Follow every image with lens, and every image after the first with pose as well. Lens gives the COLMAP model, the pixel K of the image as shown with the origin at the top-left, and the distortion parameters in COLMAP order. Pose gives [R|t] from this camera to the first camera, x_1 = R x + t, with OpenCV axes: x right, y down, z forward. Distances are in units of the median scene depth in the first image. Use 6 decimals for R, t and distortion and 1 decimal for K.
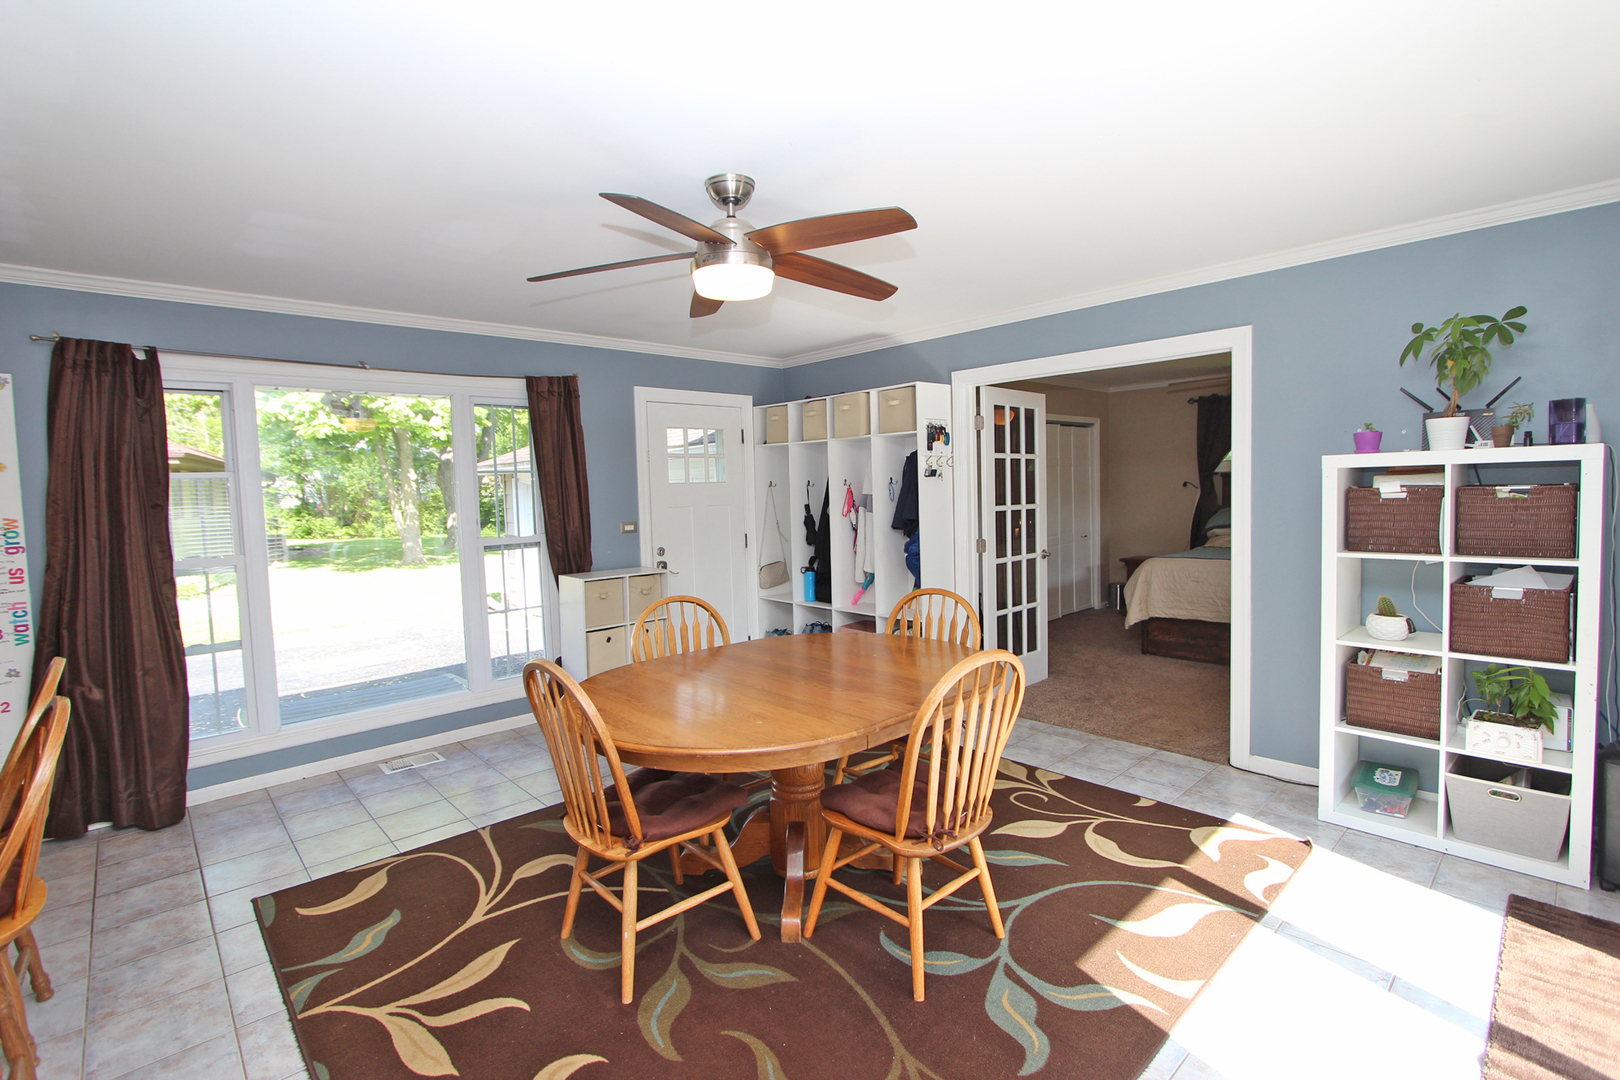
lens RADIAL K [[747.4, 0, 812.2], [0, 747.4, 529.4], [0, 0, 1]] dist [-0.017120, 0.001164]
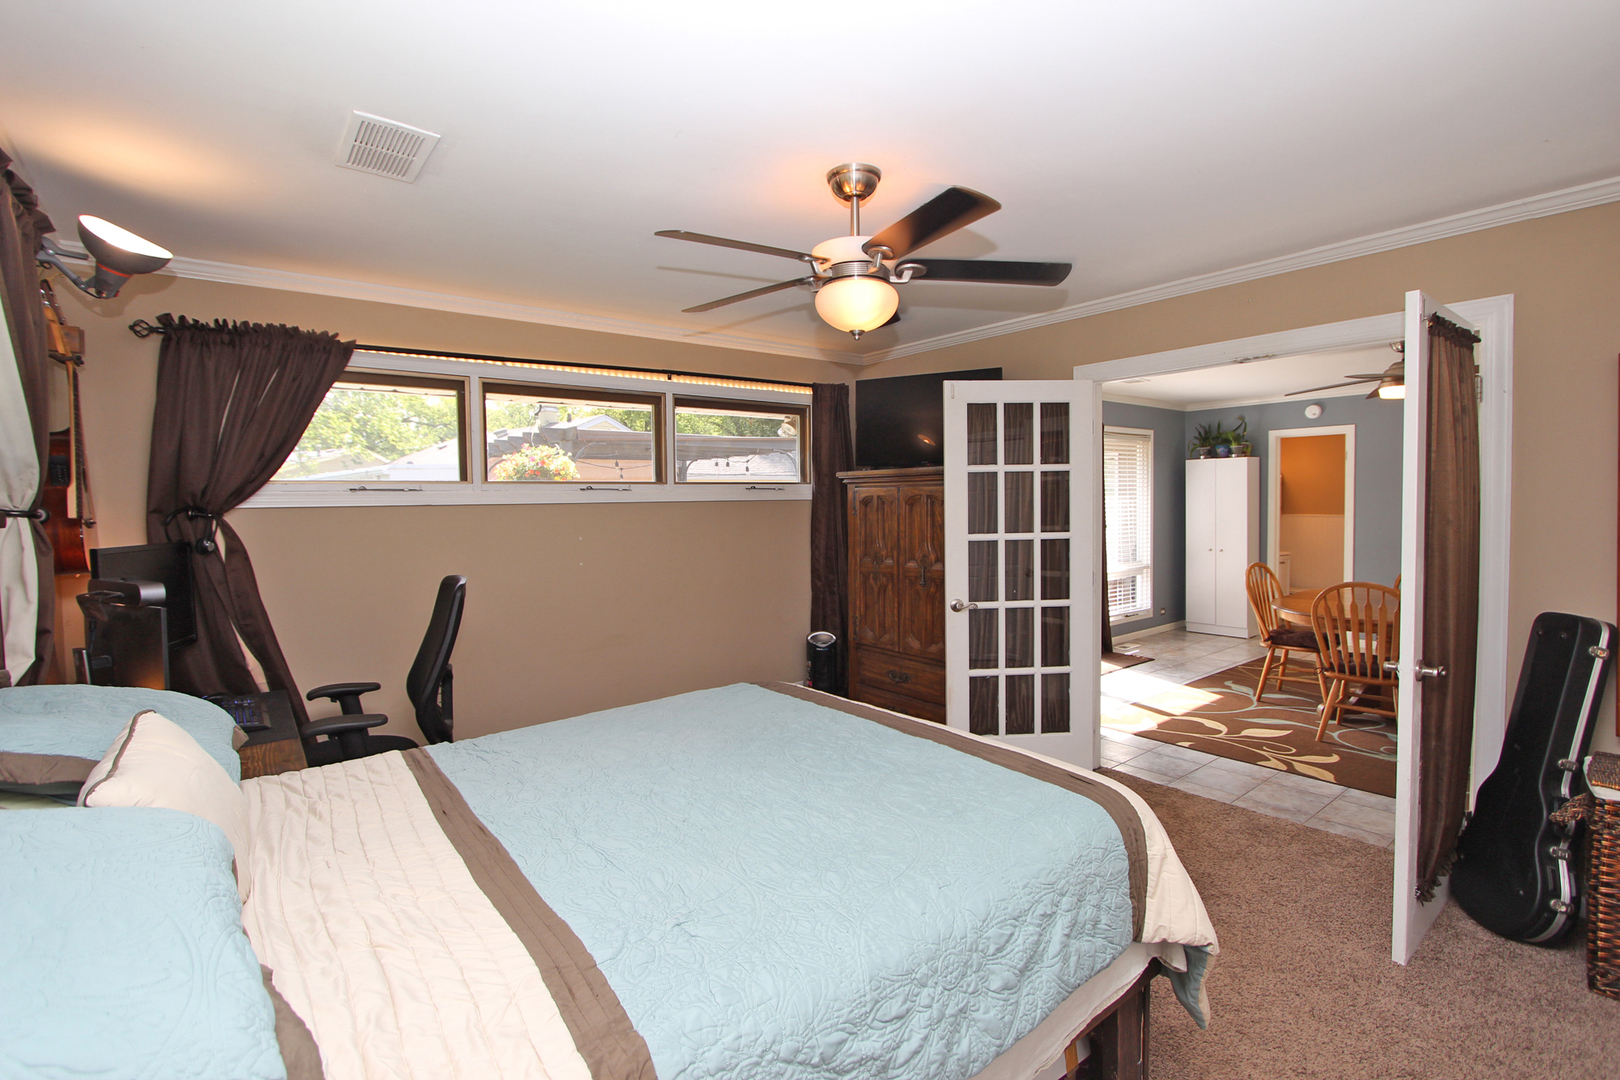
lens RADIAL K [[747.4, 0, 812.2], [0, 747.4, 529.4], [0, 0, 1]] dist [-0.017120, 0.001164]
pose [[-0.996023, 0.039589, 0.079813, 1.064951], [0.046875, 0.994693, 0.091586, -0.179311], [-0.075764, 0.094963, -0.992593, 2.507612]]
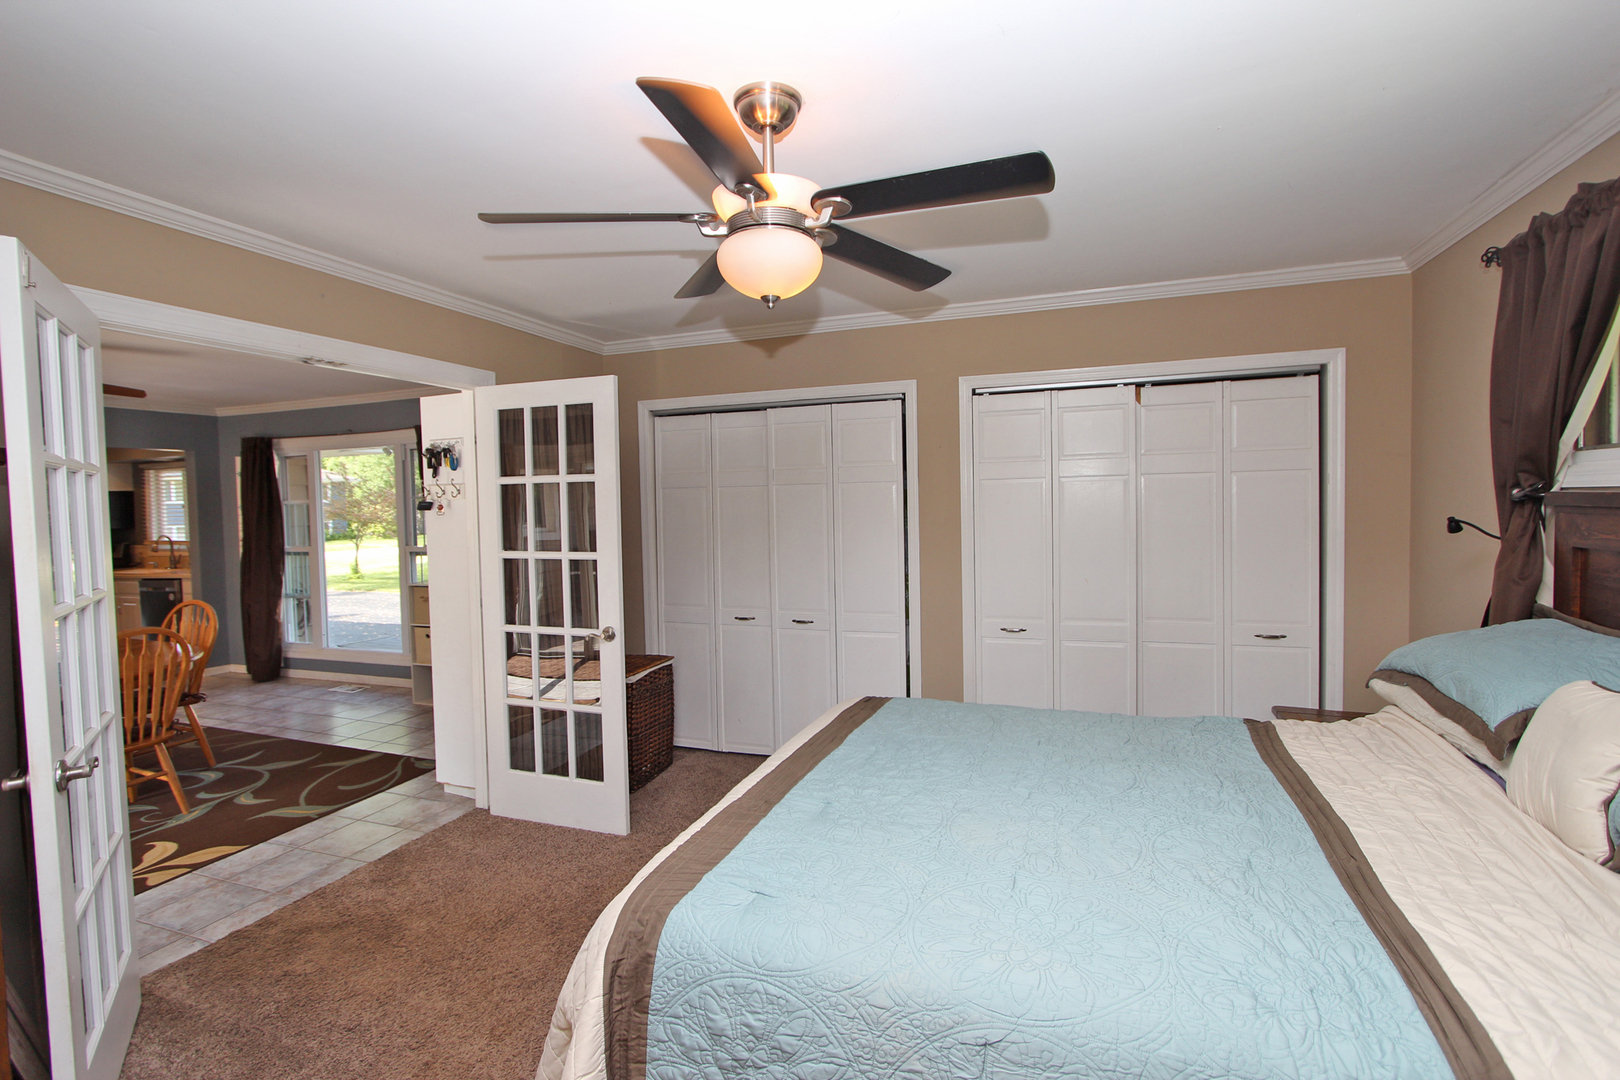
lens RADIAL K [[745.4, 0, 813.1], [0, 745.4, 528.5], [0, 0, 1]] dist [-0.012290, 0.000307]
pose [[0.448248, 0.050565, -0.892478, 1.623662], [-0.042230, 0.998482, 0.035360, -0.145403], [0.892911, 0.021839, 0.449703, 1.508993]]
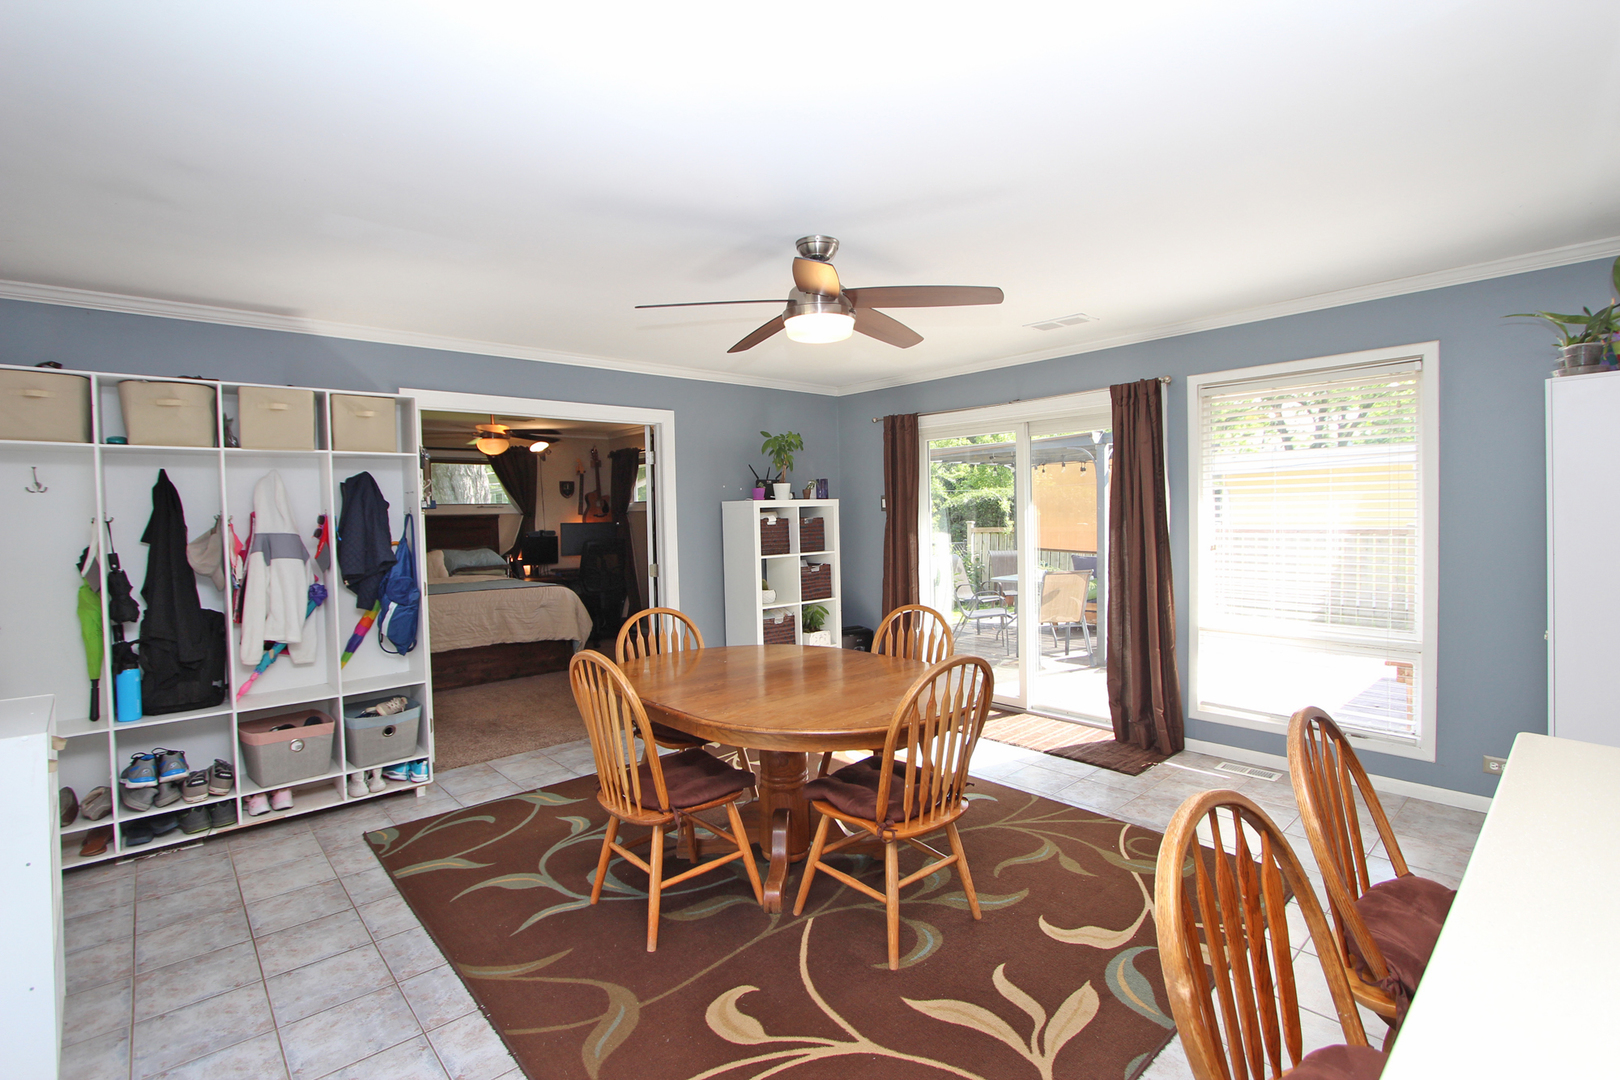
lens RADIAL K [[747.4, 0, 812.2], [0, 747.4, 529.4], [0, 0, 1]] dist [-0.017120, 0.001164]
pose [[0.019593, 0.002193, 0.999806, -1.014289], [0.076095, 0.997094, -0.003678, -0.015723], [-0.996908, 0.076153, 0.019369, 0.817569]]
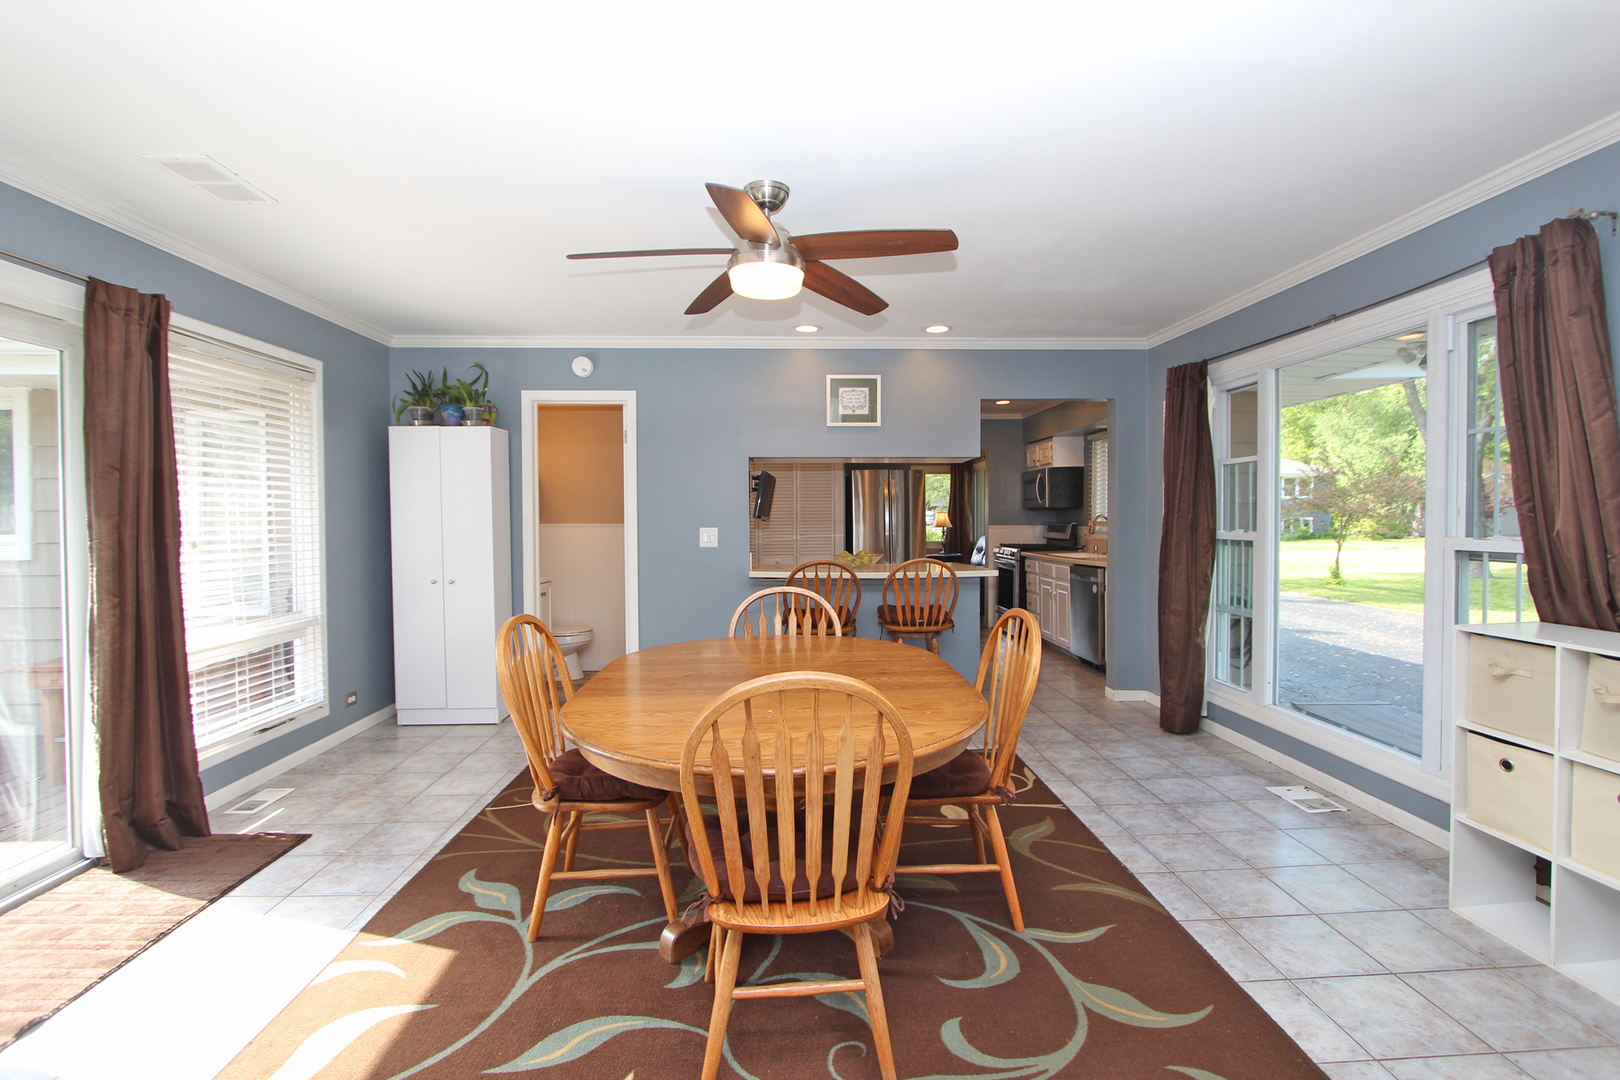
lens RADIAL K [[747.4, 0, 812.2], [0, 747.4, 529.4], [0, 0, 1]] dist [-0.017120, 0.001164]
pose [[-0.649654, 0.047149, -0.758766, 0.553319], [-0.018466, 0.996802, 0.077751, -0.048481], [0.760006, 0.064523, -0.646706, 1.428498]]
